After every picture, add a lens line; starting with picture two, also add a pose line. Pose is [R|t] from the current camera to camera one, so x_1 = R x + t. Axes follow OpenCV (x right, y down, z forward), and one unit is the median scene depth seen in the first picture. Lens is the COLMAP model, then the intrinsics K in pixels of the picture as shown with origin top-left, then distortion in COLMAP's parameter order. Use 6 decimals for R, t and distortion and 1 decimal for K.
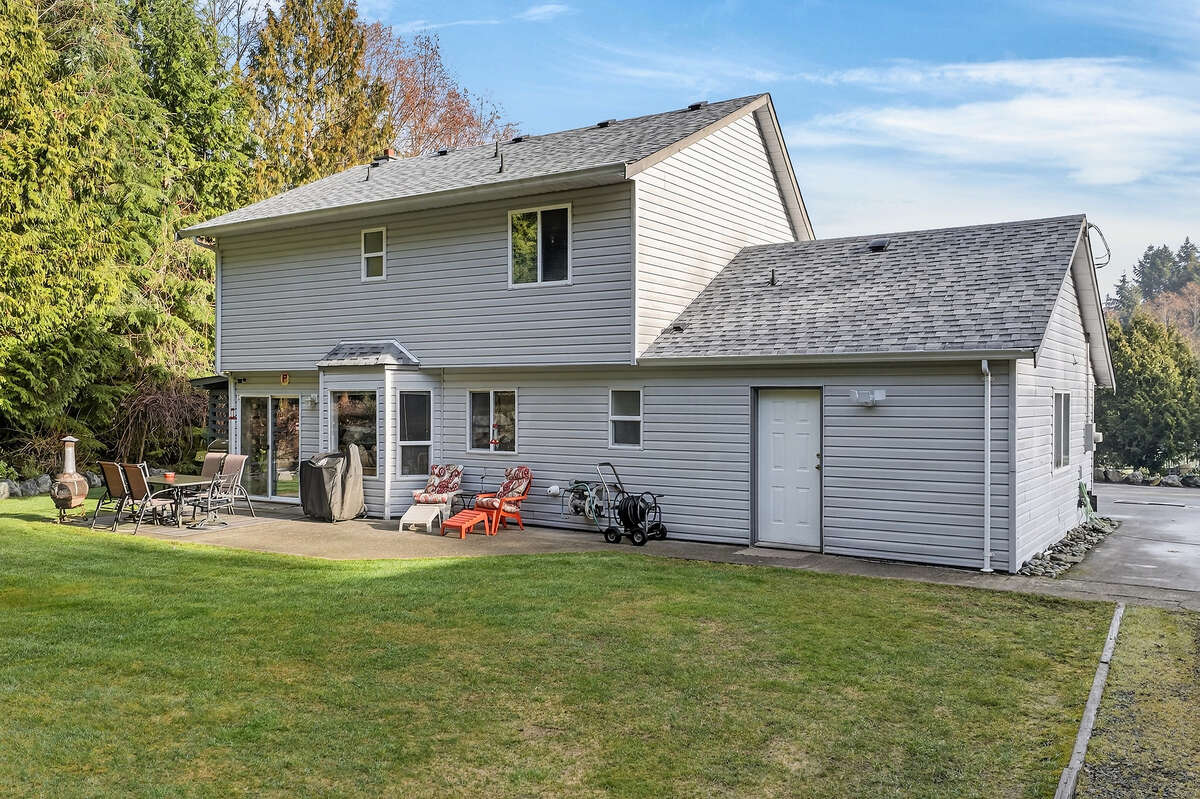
lens RADIAL K [[995.7, 0, 595.2], [0, 995.7, 403.8], [0, 0, 1]] dist [0.032860, -0.033661]
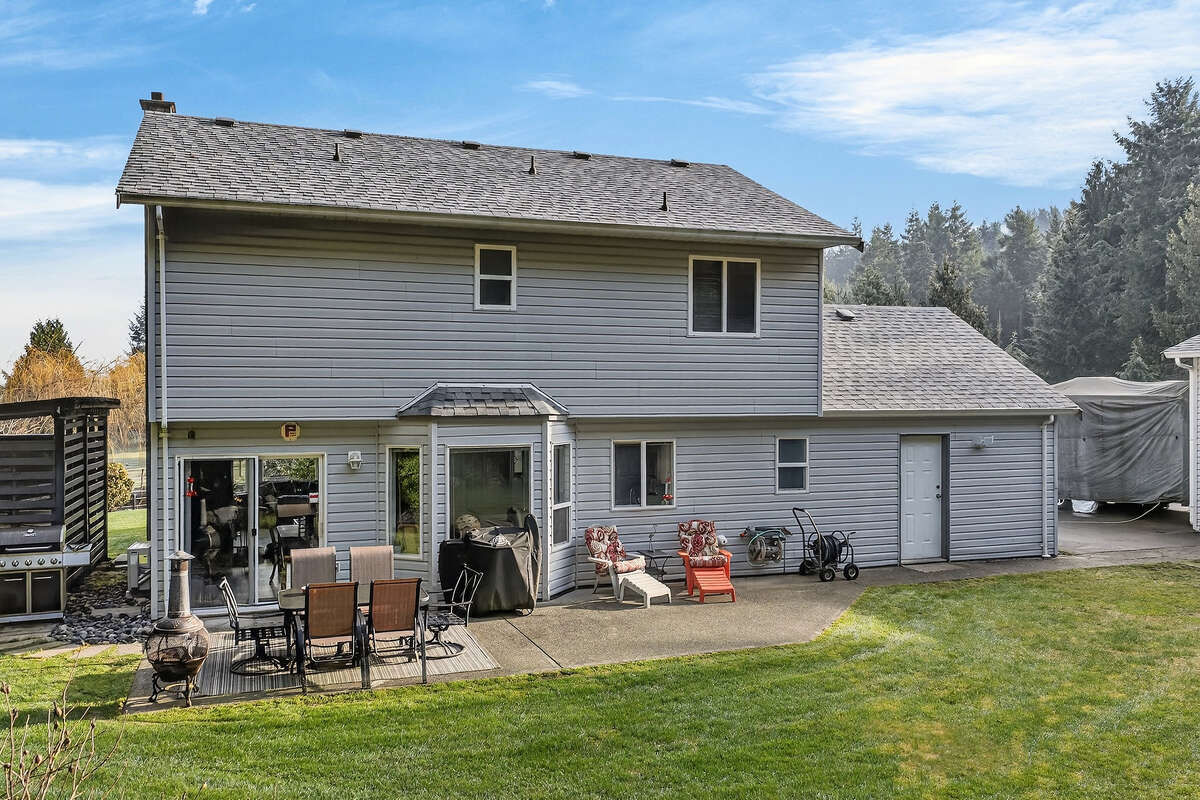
lens RADIAL K [[995.7, 0, 603.3], [0, 995.7, 400.6], [0, 0, 1]] dist [0.032860, -0.033661]
pose [[0.584807, -0.007317, 0.811140, -0.892744], [0.008171, 0.999962, 0.003129, -0.055707], [-0.811131, 0.004798, 0.584844, 0.494660]]
